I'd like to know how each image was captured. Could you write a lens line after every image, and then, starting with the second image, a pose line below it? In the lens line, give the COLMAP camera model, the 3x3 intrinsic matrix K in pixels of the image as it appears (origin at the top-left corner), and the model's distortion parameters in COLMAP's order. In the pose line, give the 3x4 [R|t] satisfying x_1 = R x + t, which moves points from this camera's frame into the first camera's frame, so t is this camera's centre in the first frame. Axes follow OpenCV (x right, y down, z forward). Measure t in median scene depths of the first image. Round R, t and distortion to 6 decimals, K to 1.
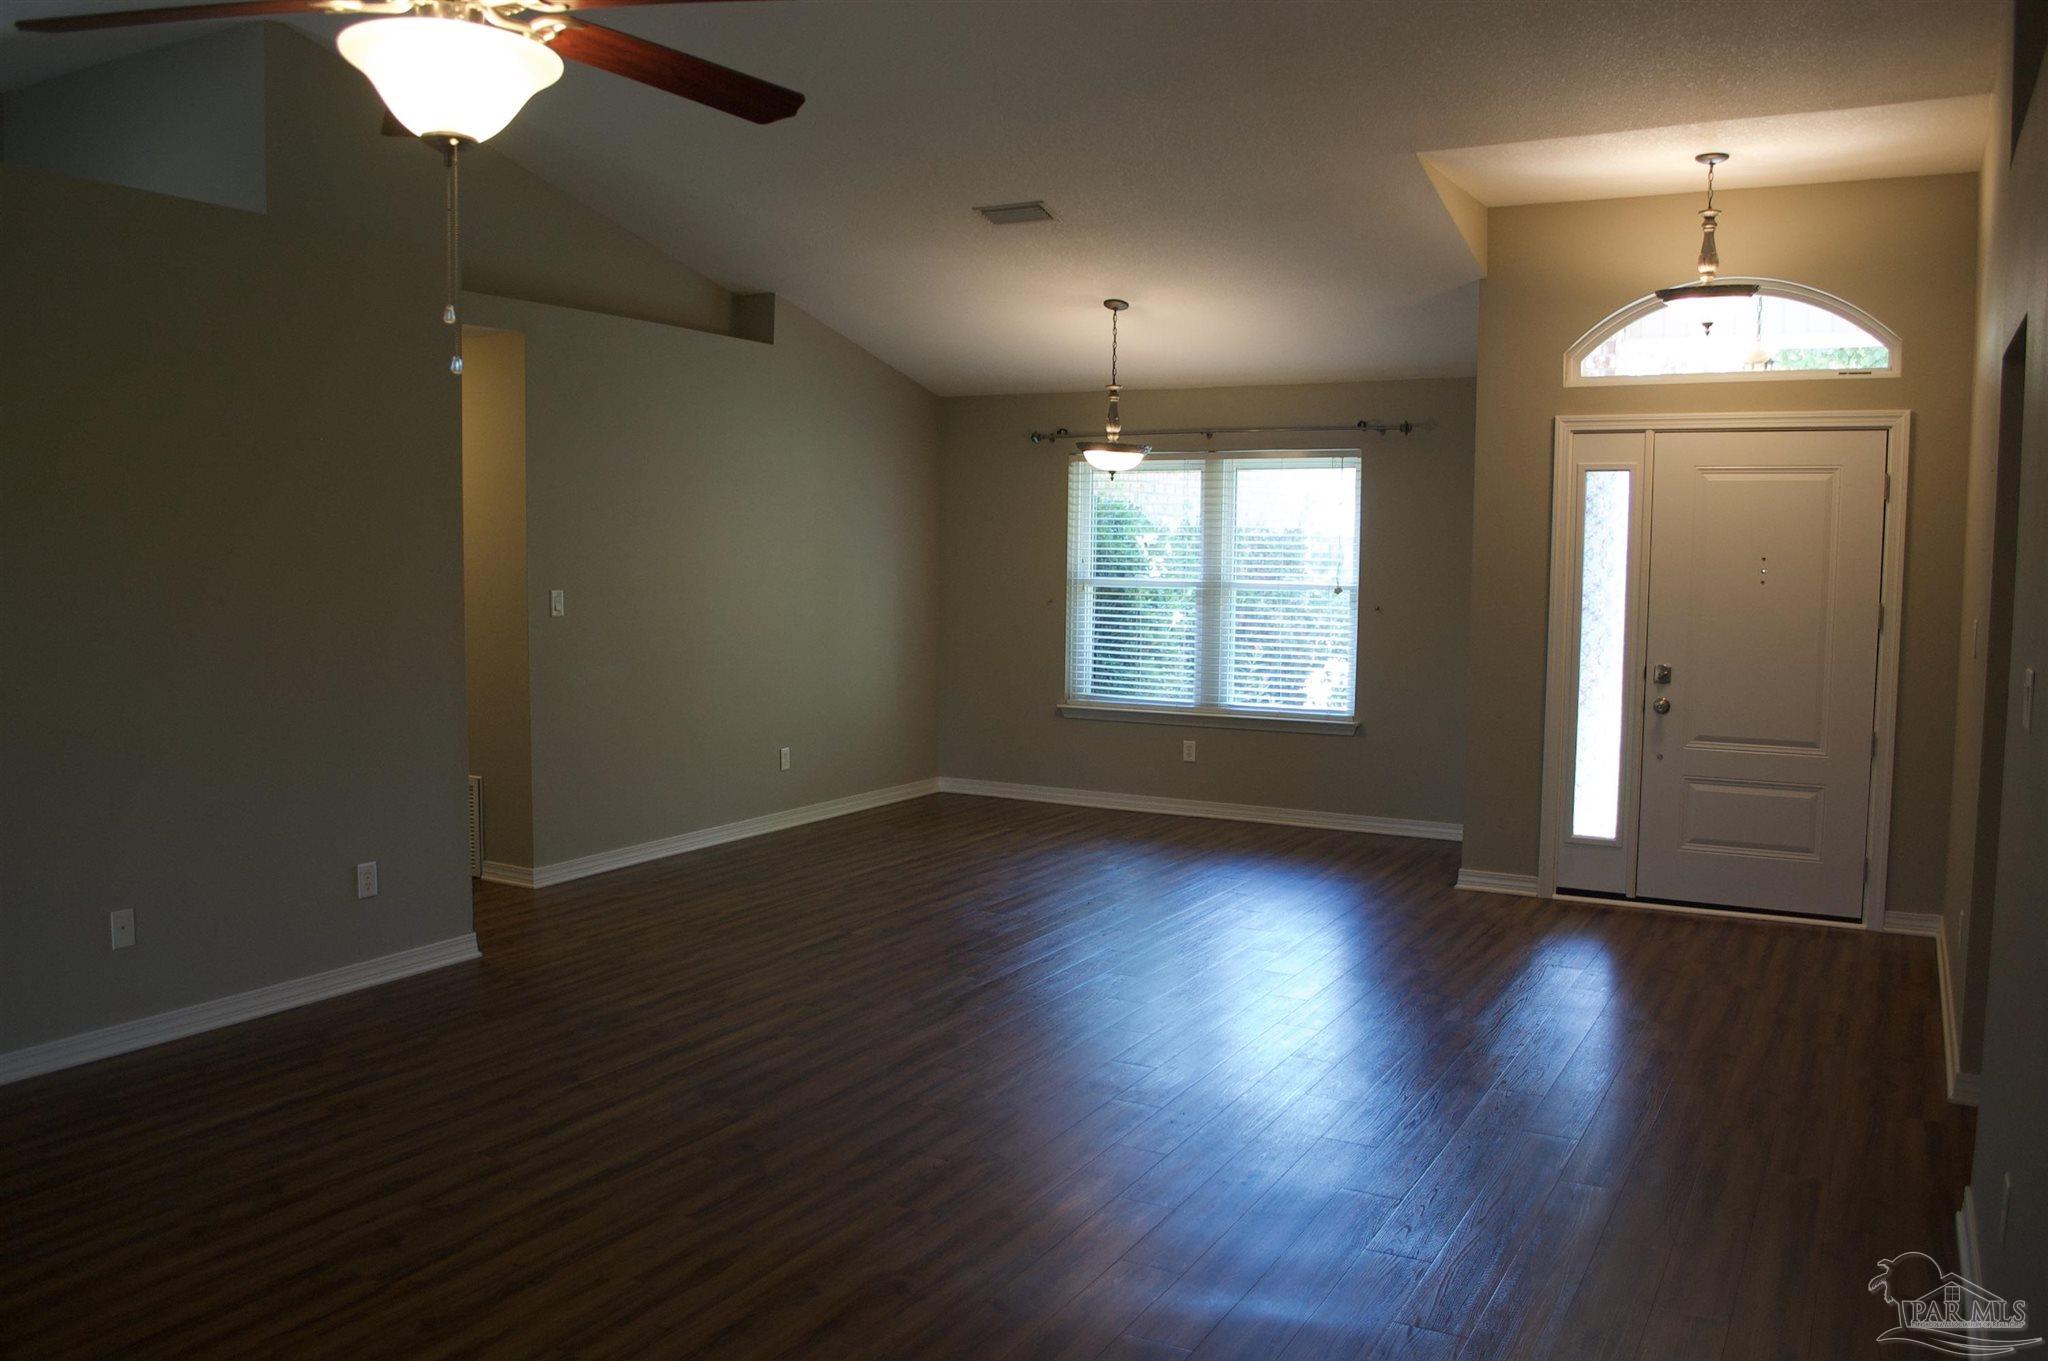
lens RADIAL K [[1618.7, 0, 1024.5], [0, 1618.7, 688.1], [0, 0, 1]] dist [-0.074976, 0.004177]
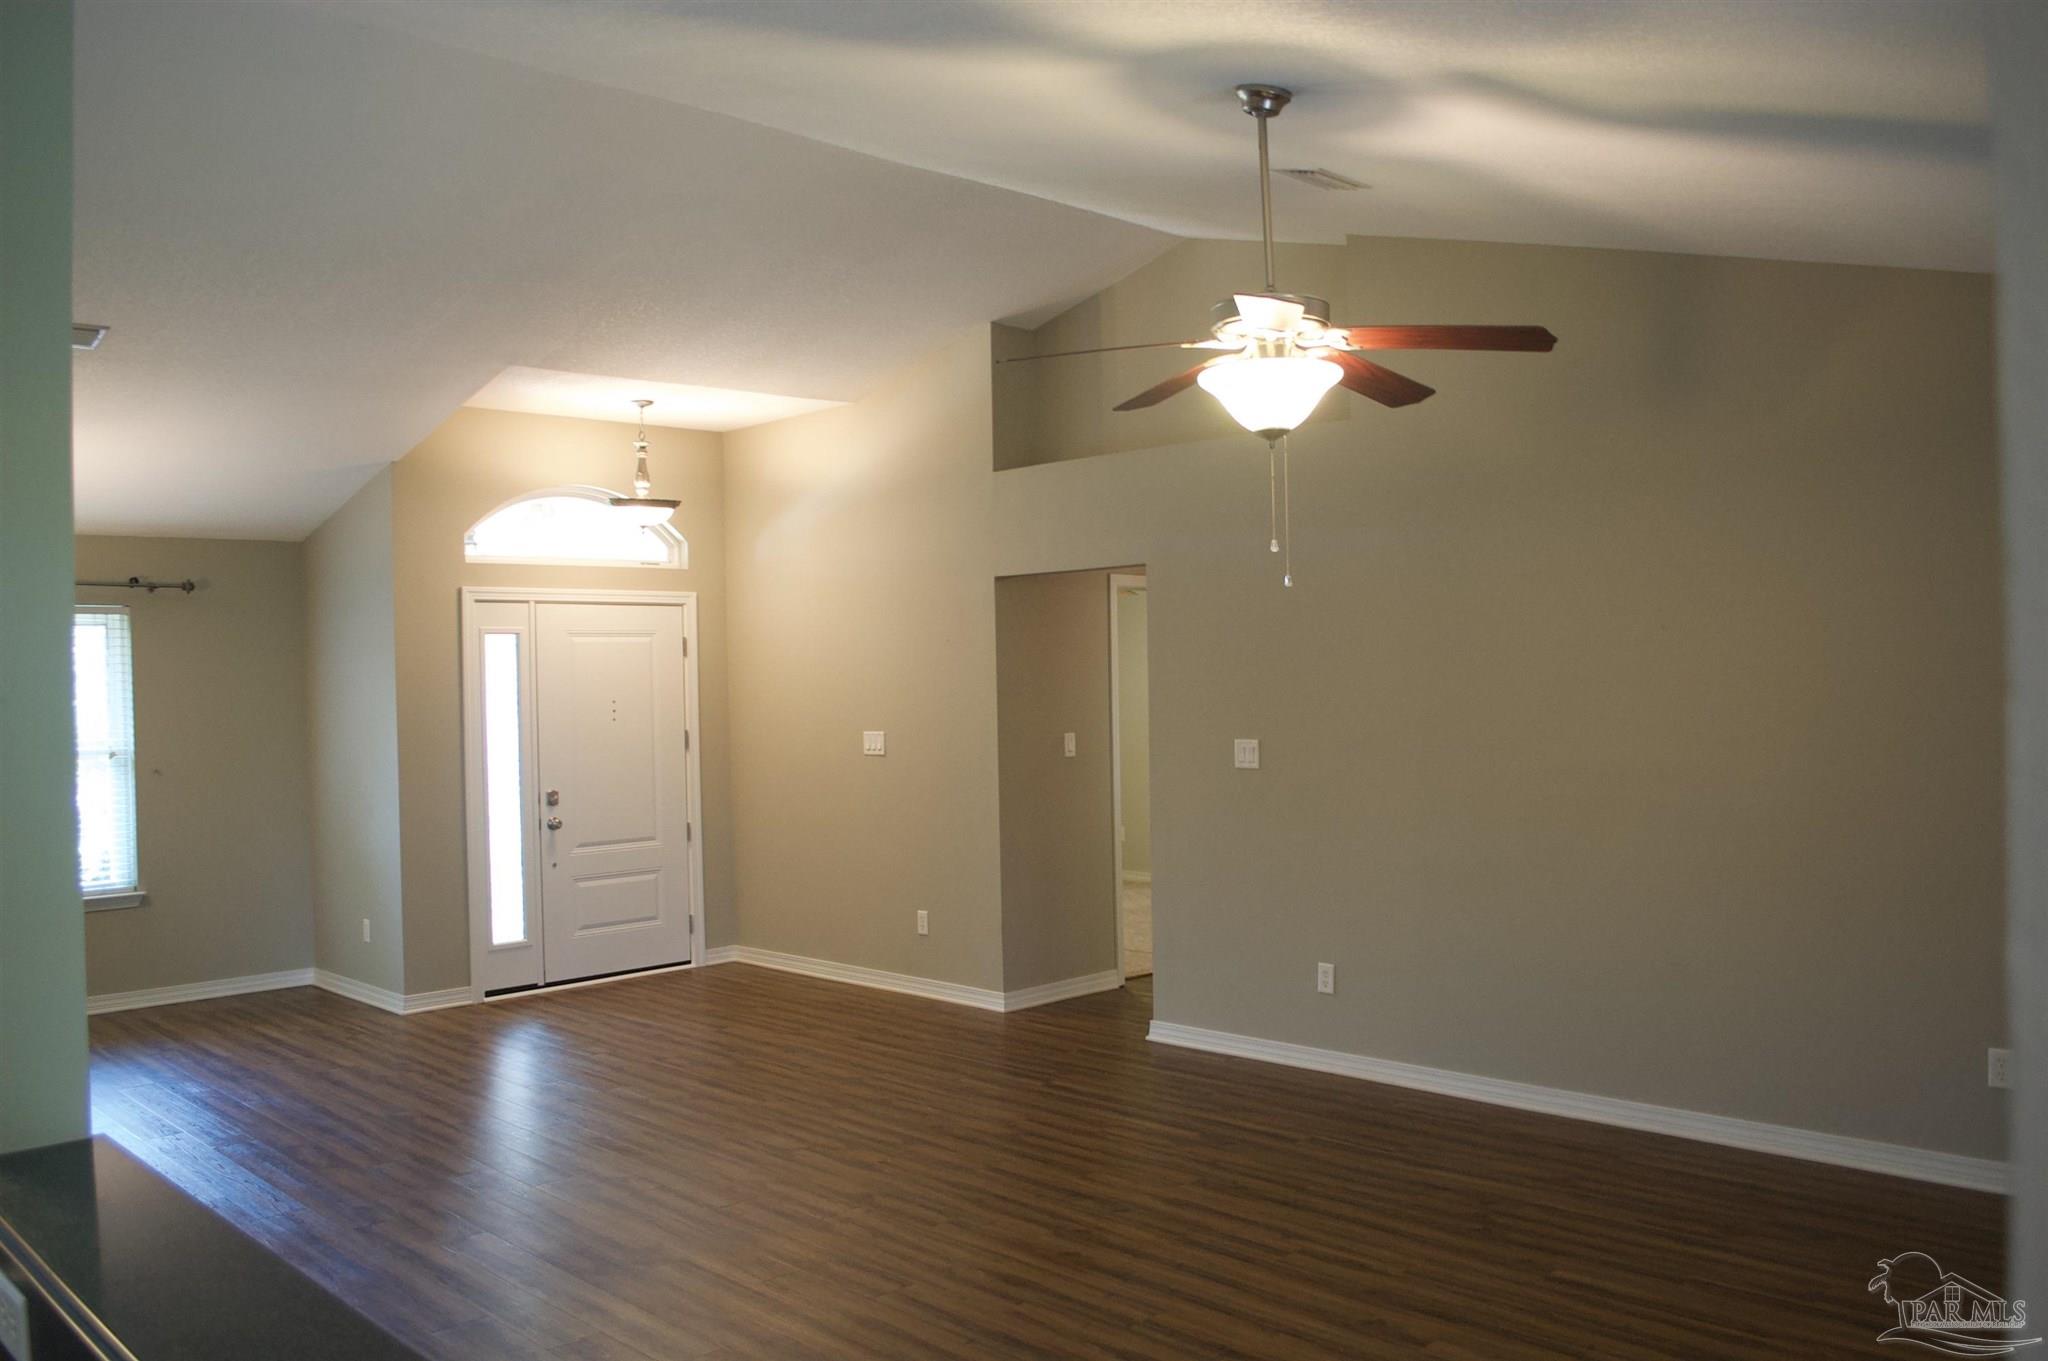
lens RADIAL K [[1618.7, 0, 1007.4], [0, 1618.7, 673.8], [0, 0, 1]] dist [-0.074976, 0.004177]
pose [[0.290529, -0.013666, 0.956769, -0.743913], [0.110323, 0.993708, -0.019306, -0.044422], [-0.950485, 0.111163, 0.290208, 0.319176]]
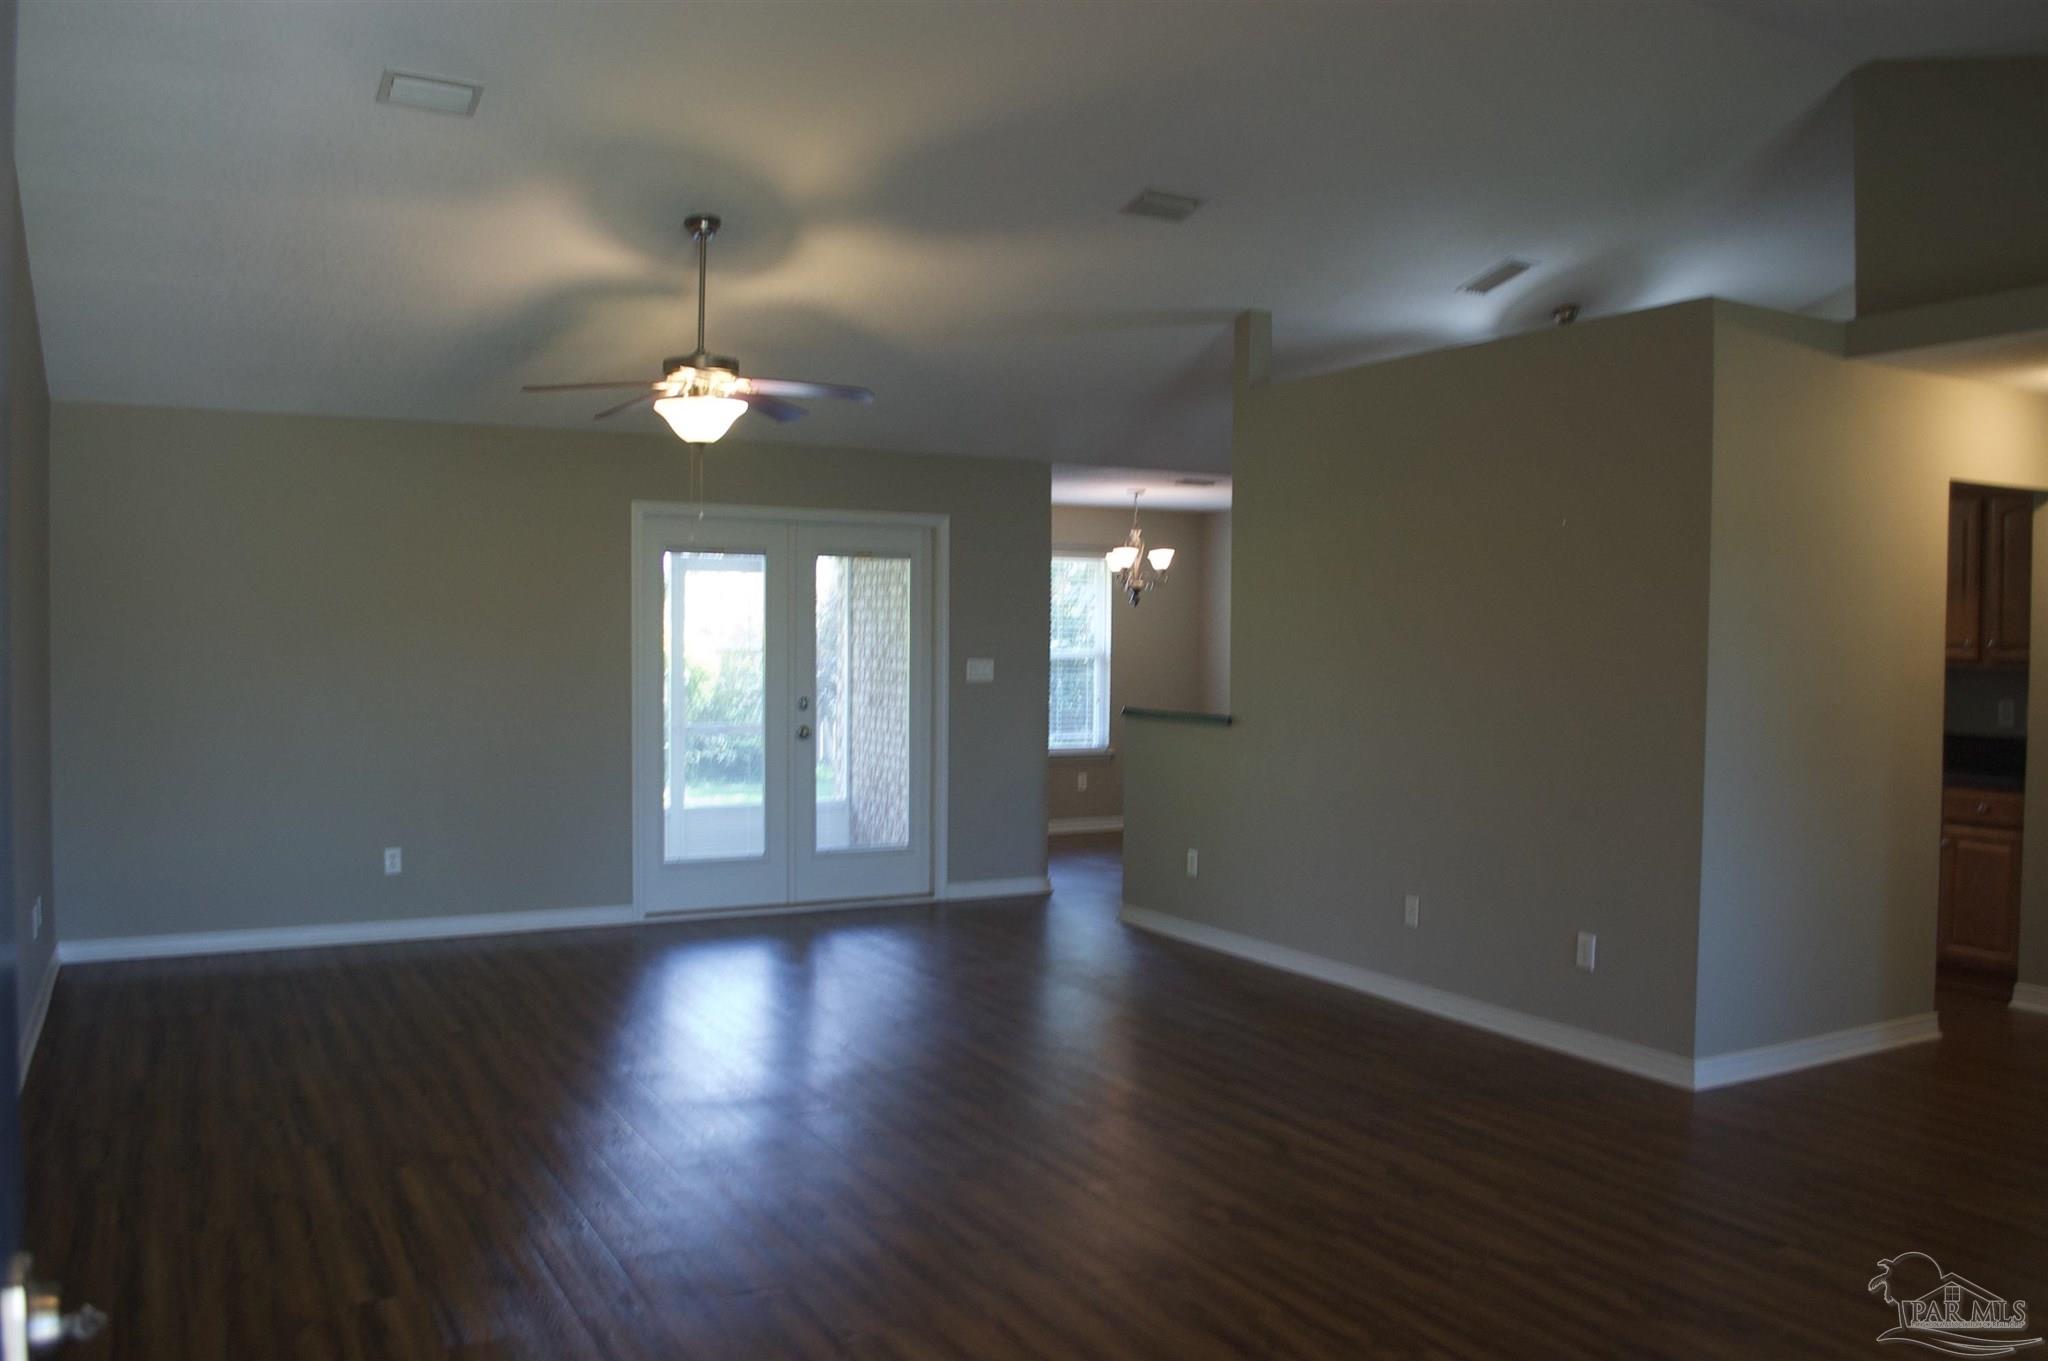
lens RADIAL K [[1618.7, 0, 1022.7], [0, 1618.7, 678.1], [0, 0, 1]] dist [-0.074976, 0.004177]
pose [[-0.535478, 0.008194, -0.844509, 0.553609], [-0.088908, 0.993850, 0.066017, -0.076020], [0.839856, 0.110434, -0.531456, 1.062853]]
